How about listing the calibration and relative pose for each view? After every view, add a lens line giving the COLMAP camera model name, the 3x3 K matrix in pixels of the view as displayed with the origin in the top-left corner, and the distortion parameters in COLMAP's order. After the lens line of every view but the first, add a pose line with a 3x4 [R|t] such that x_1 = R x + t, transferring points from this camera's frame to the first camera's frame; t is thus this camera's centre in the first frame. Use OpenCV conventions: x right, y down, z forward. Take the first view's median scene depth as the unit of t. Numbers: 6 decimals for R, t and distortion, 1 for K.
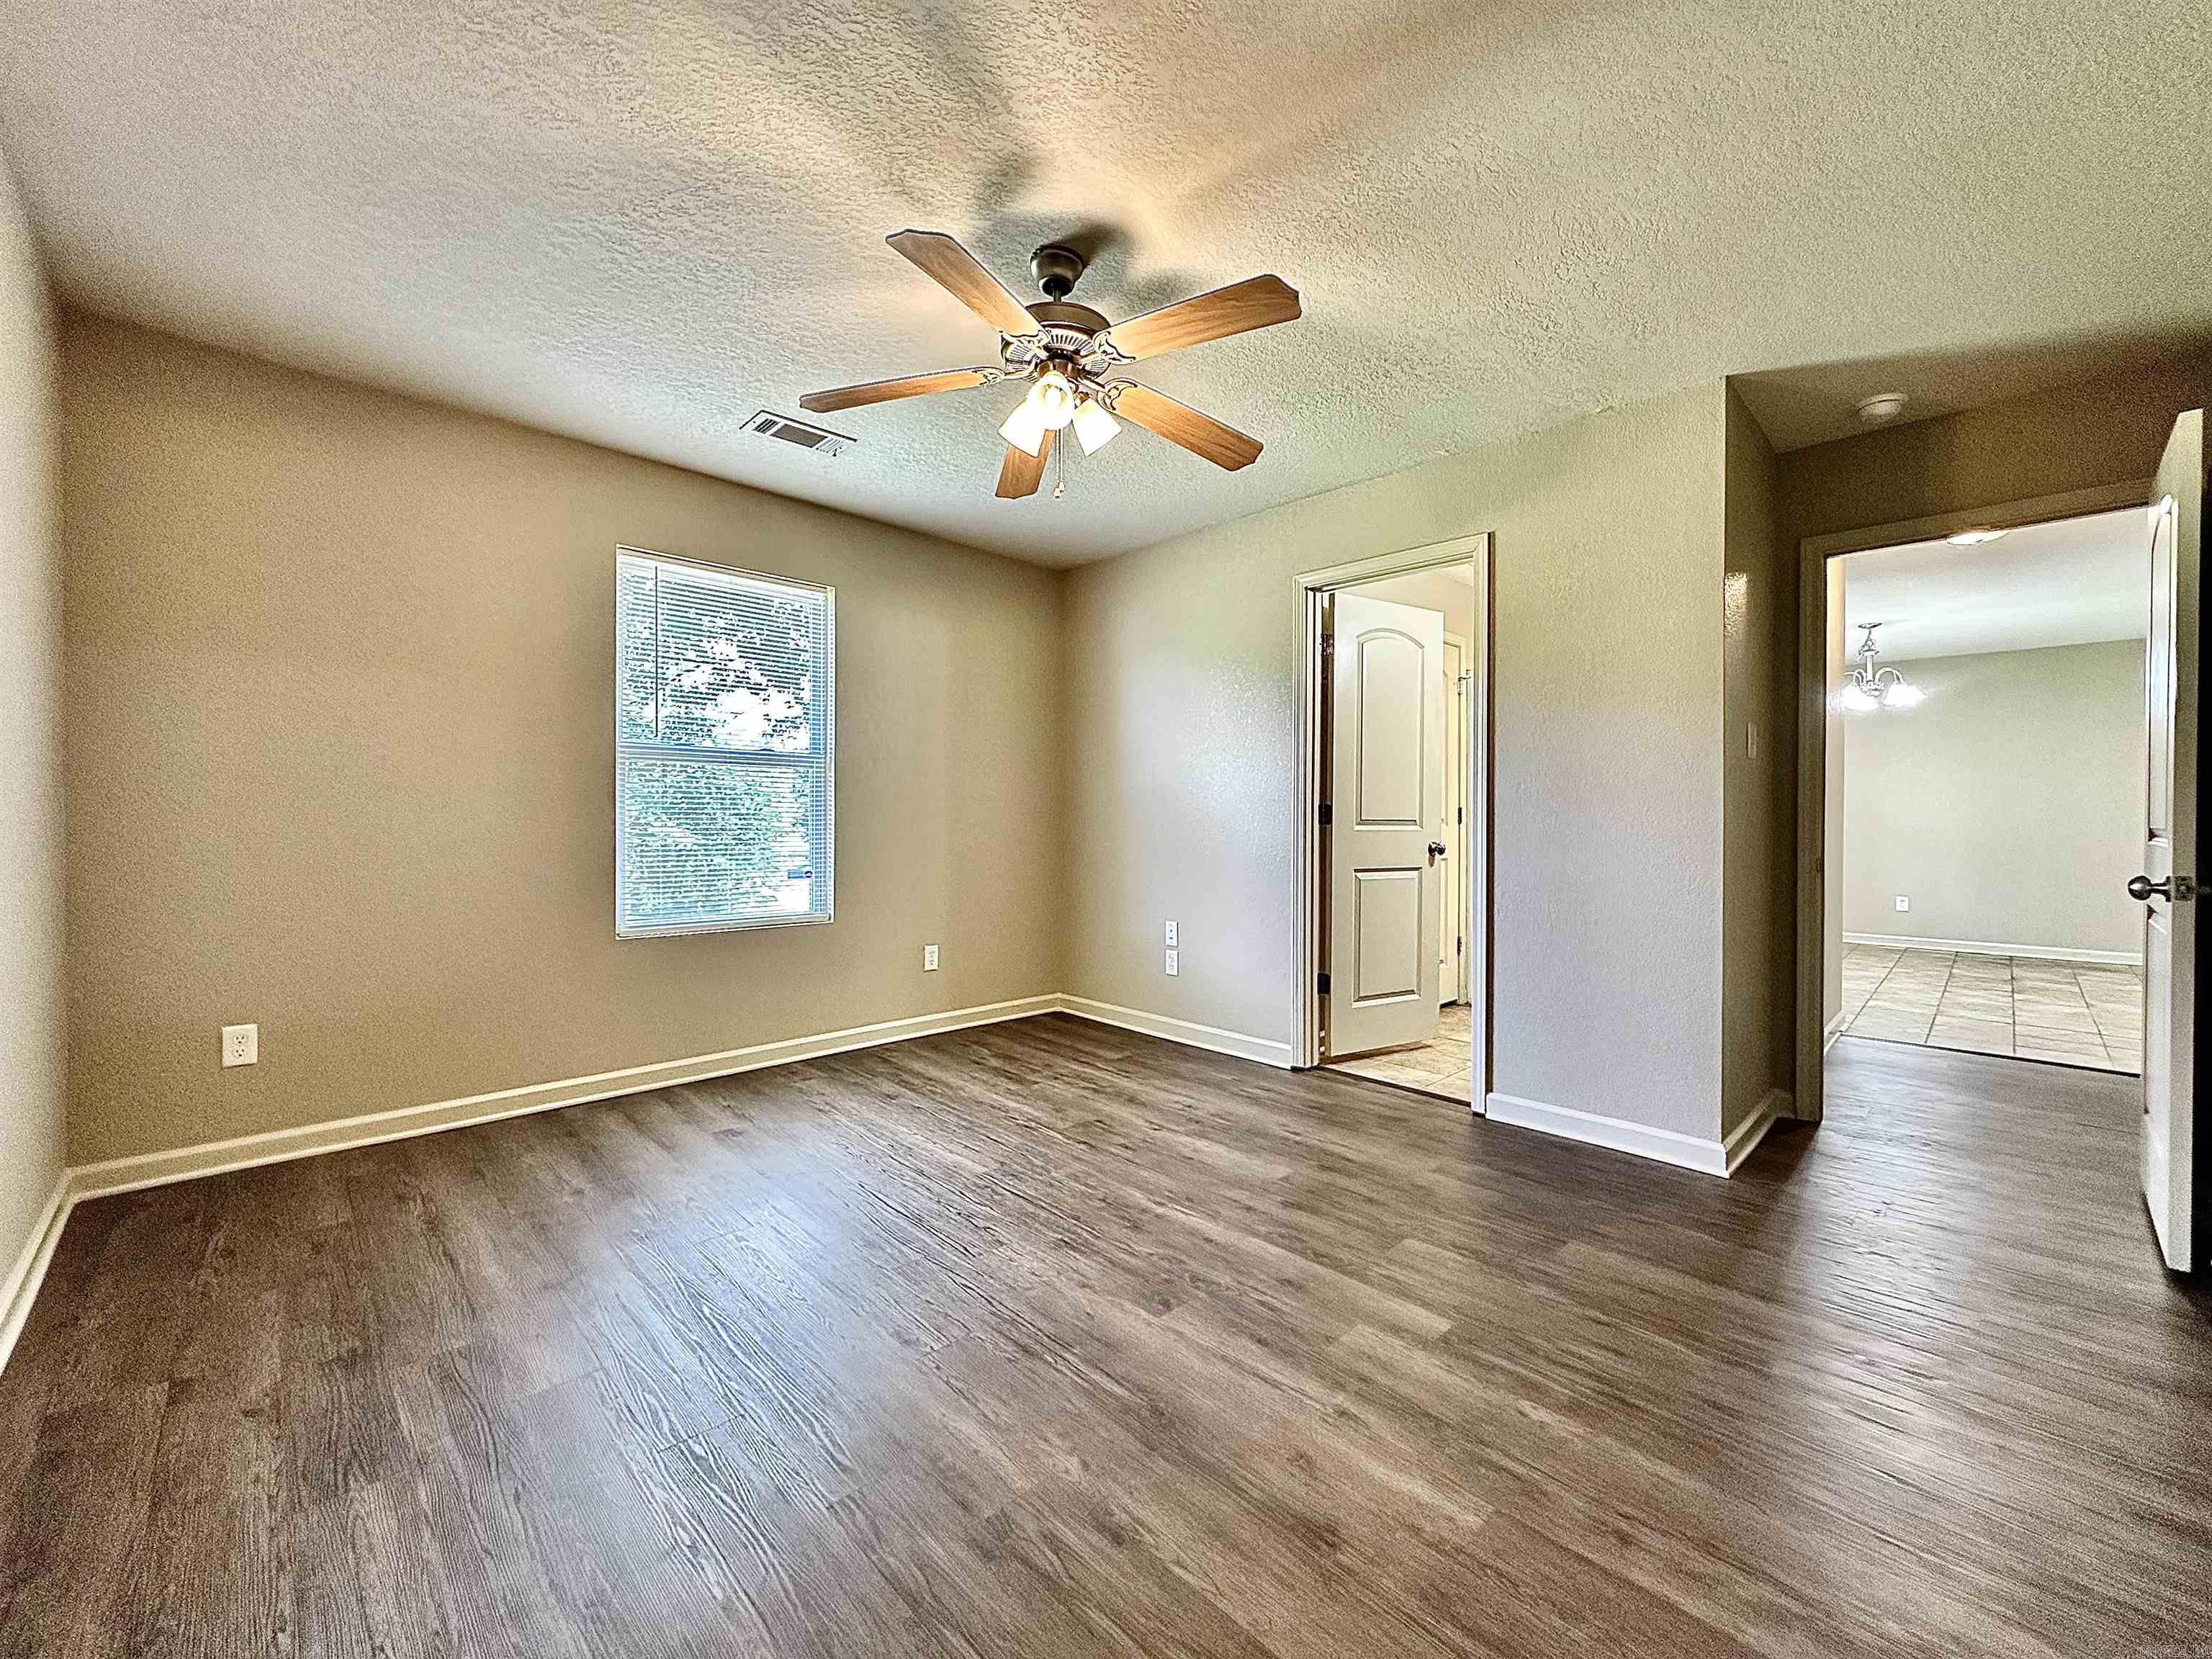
lens RADIAL K [[883.3, 0, 1105.7], [0, 883.3, 827.4], [0, 0, 1]] dist [-0.003068, 0.000396]
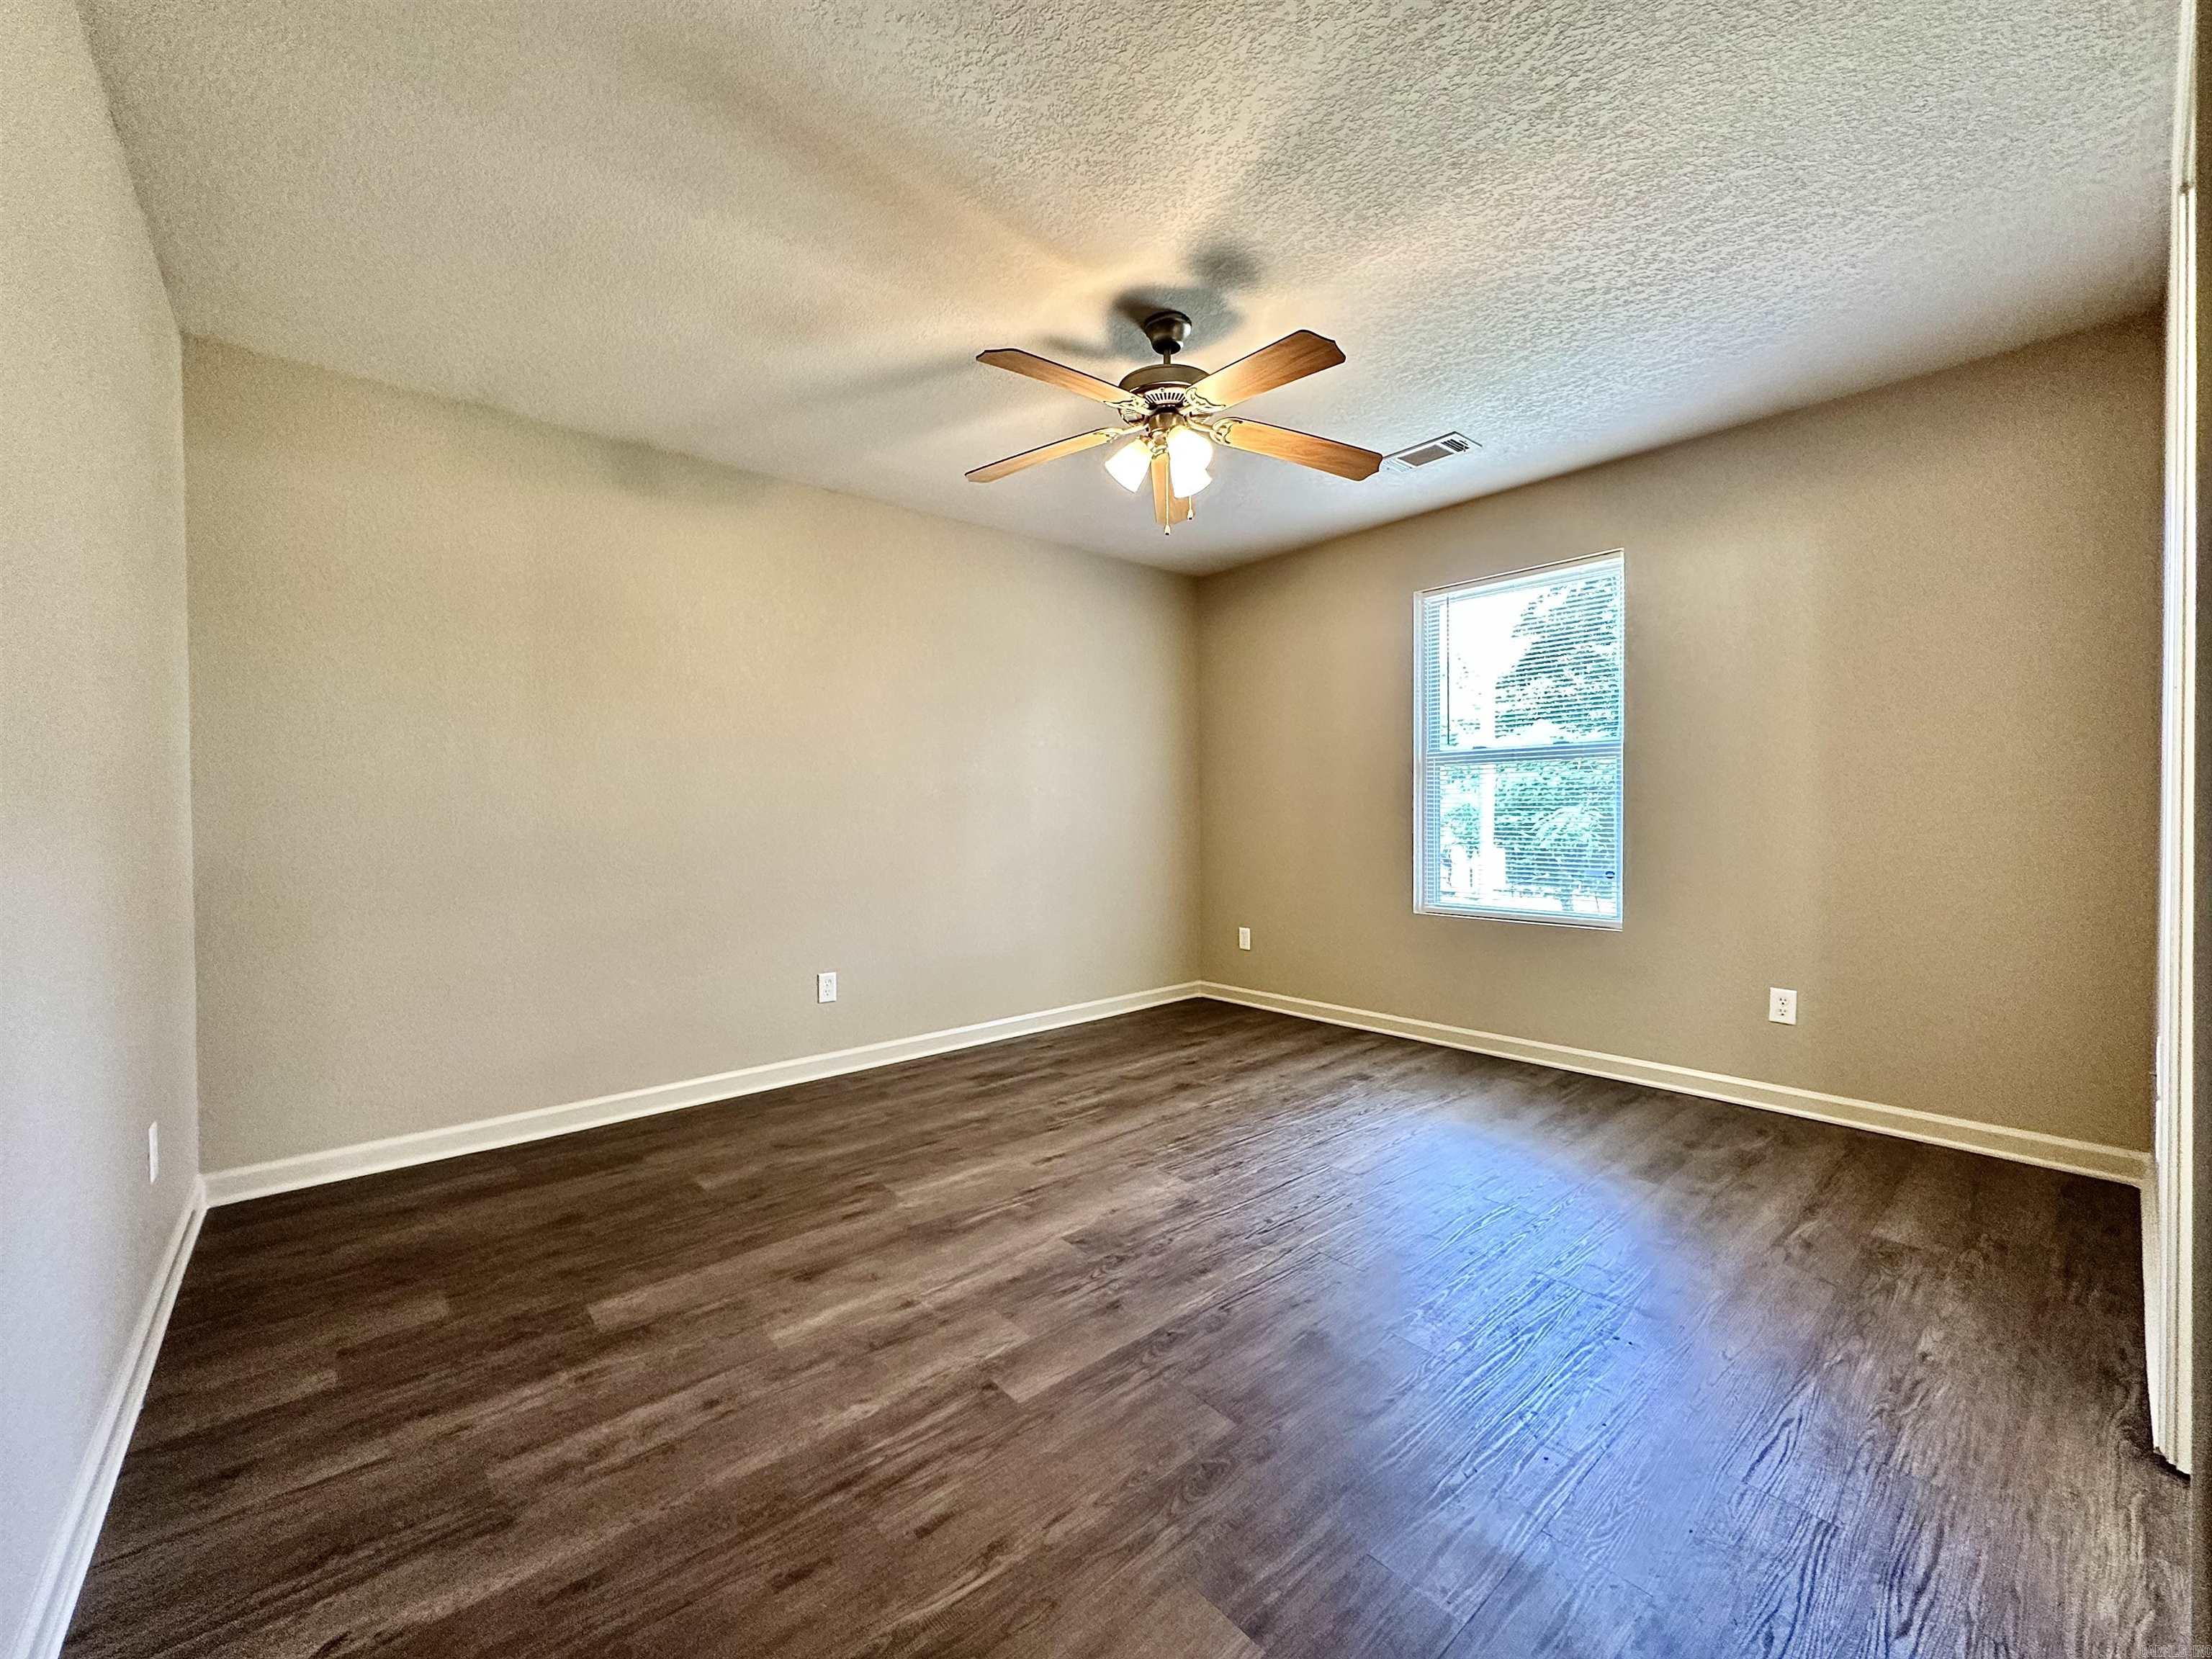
lens RADIAL K [[883.3, 0, 1105.7], [0, 883.3, 827.4], [0, 0, 1]] dist [-0.003068, 0.000396]
pose [[-0.055327, 0.010888, -0.998409, 1.094794], [0.001282, 0.999940, 0.010834, -0.009904], [0.998467, -0.000681, -0.055338, 0.994924]]
